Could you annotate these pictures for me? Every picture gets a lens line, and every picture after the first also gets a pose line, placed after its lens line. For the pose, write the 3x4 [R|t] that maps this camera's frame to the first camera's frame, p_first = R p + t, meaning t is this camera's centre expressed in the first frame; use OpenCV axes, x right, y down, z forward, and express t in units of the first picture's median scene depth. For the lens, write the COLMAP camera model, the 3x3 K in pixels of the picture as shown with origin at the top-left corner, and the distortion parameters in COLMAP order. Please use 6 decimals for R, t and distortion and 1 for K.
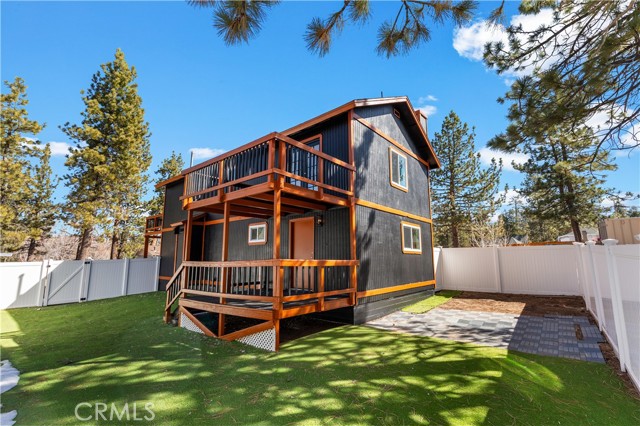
lens RADIAL K [[298.7, 0, 320.0], [0, 298.7, 213.0], [0, 0, 1]] dist [0.012824, 0.000312]
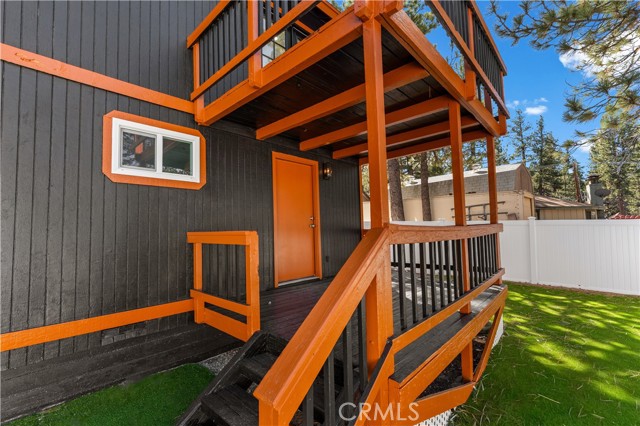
lens RADIAL K [[298.7, 0, 320.0], [0, 298.7, 213.0], [0, 0, 1]] dist [0.012824, 0.000312]
pose [[0.051233, 0.061676, 0.996780, -0.741375], [-0.126853, 0.990409, -0.054762, 0.182041], [-0.990598, -0.123639, 0.058565, 1.097544]]
